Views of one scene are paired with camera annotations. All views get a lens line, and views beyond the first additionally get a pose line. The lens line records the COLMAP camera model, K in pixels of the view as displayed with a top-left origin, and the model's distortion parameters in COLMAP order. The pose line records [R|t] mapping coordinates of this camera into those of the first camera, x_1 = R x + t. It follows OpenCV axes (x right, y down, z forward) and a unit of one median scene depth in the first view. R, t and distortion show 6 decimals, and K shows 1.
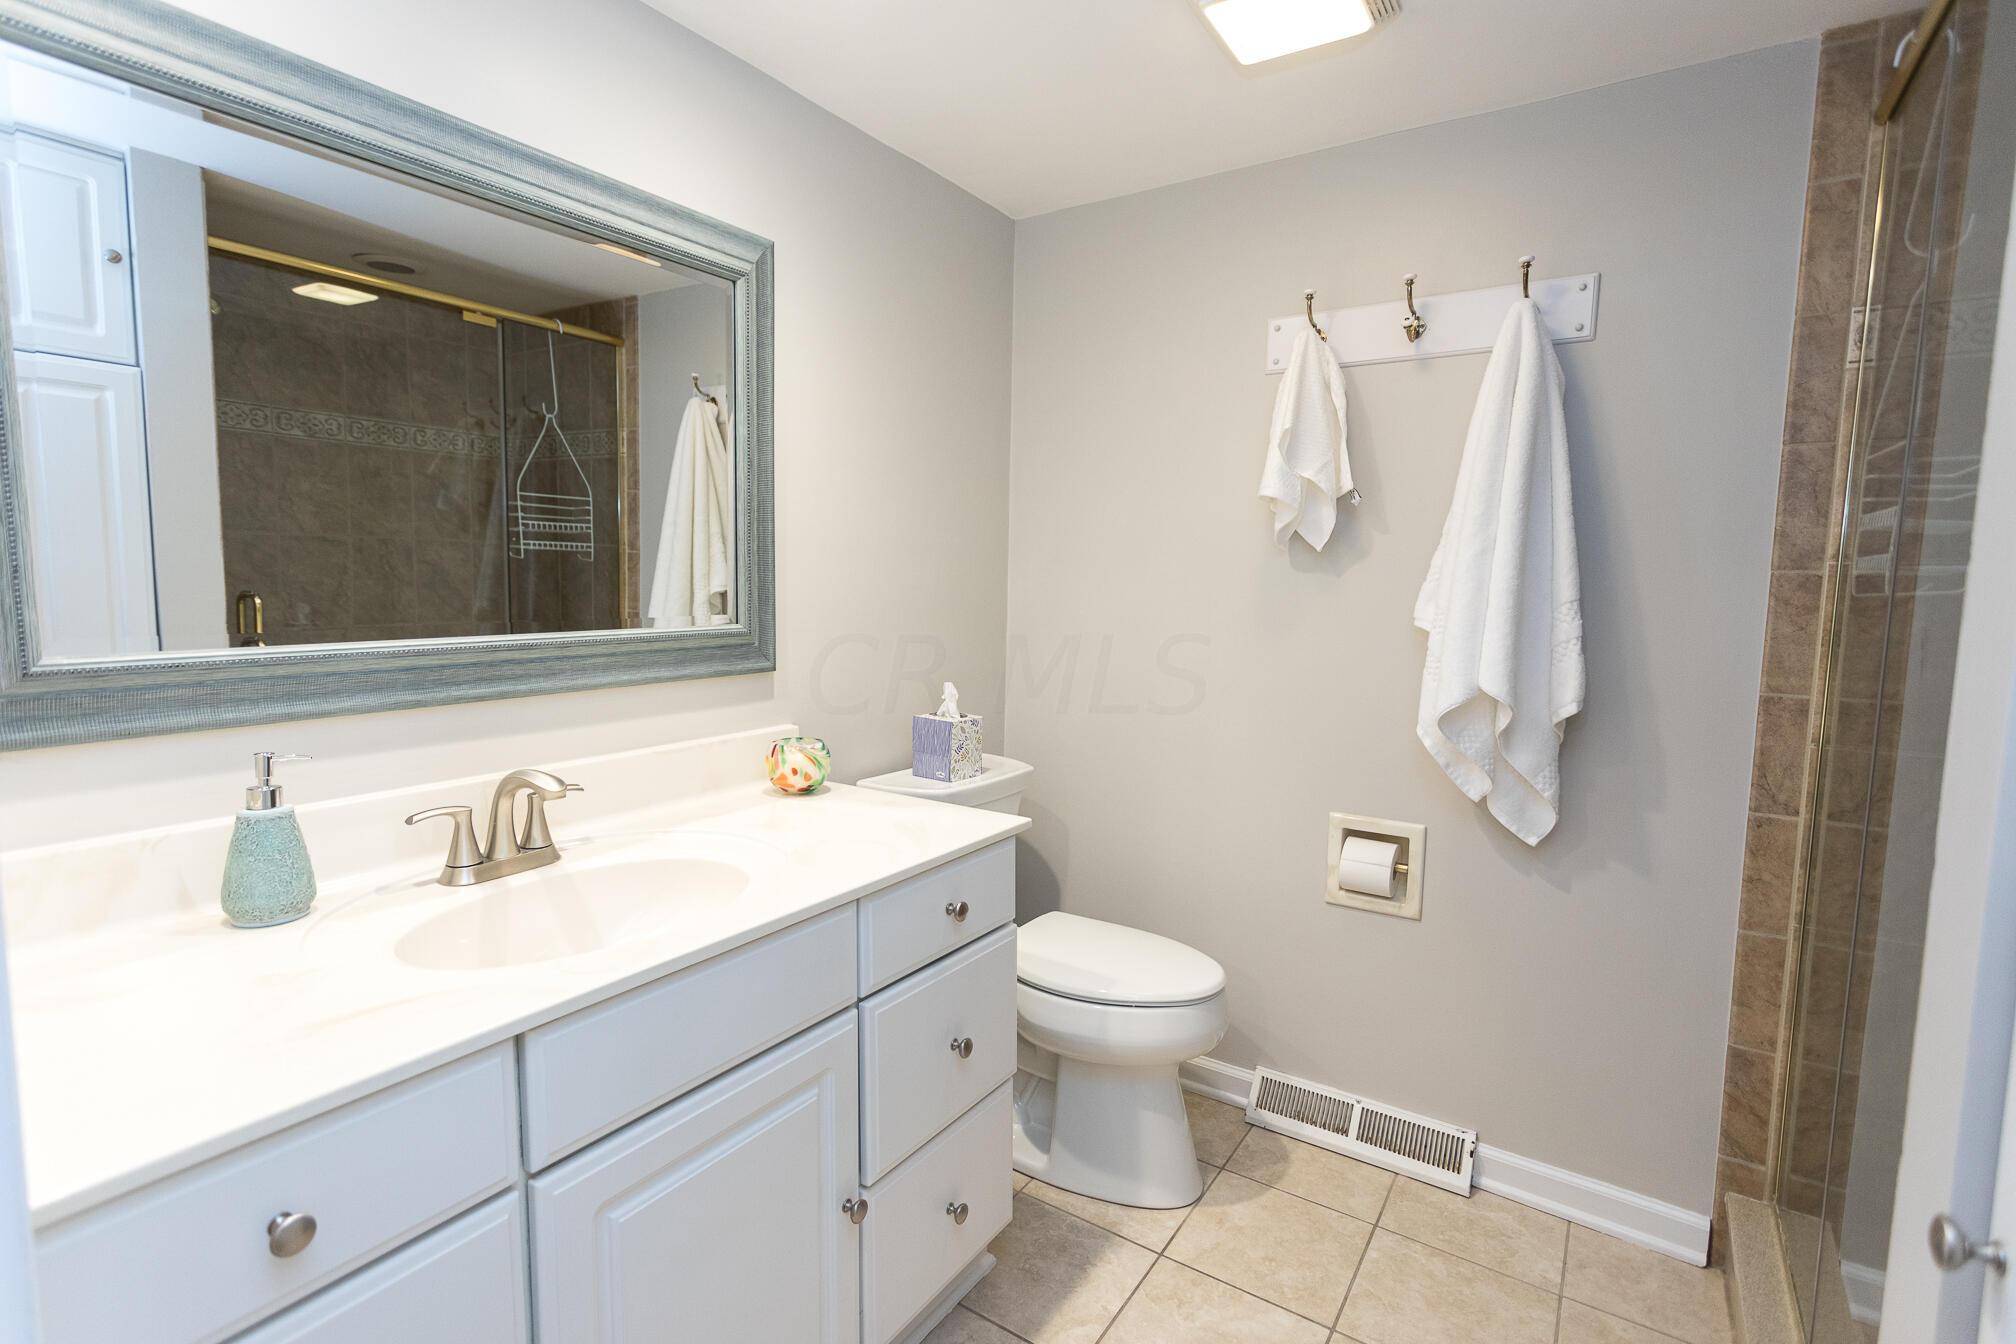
lens RADIAL K [[952.1, 0, 1047.0], [0, 952.1, 668.2], [0, 0, 1]] dist [0.002008, 0.001852]
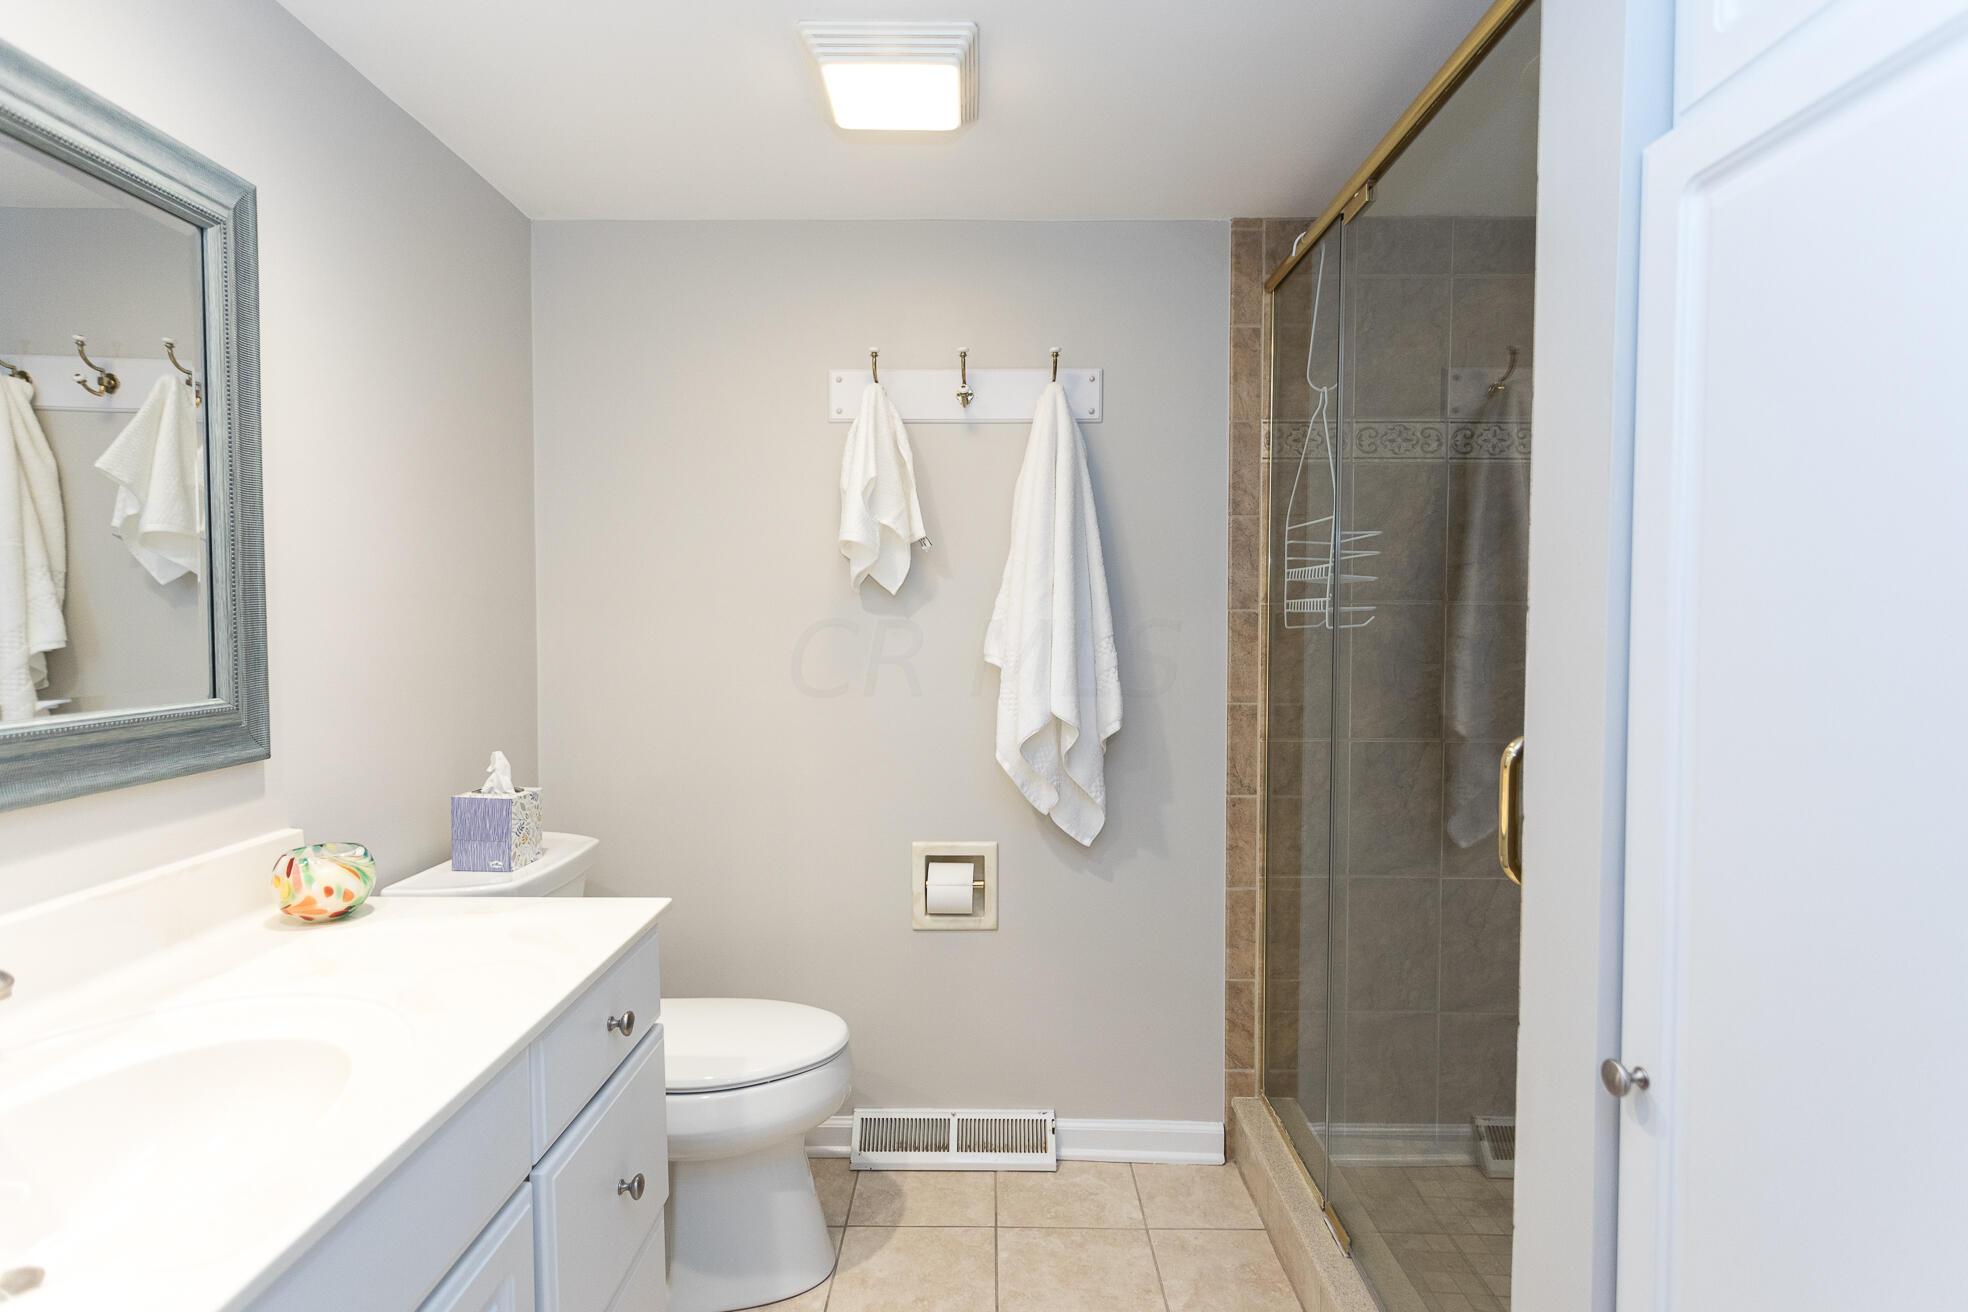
lens RADIAL K [[929.4, 0, 1022.0], [0, 929.4, 652.3], [0, 0, 1]] dist [0.002008, 0.001852]
pose [[0.841896, -0.033962, 0.538571, -0.169820], [0.062161, 0.997478, -0.034270, -0.016963], [-0.536048, 0.062330, 0.841883, 0.073221]]
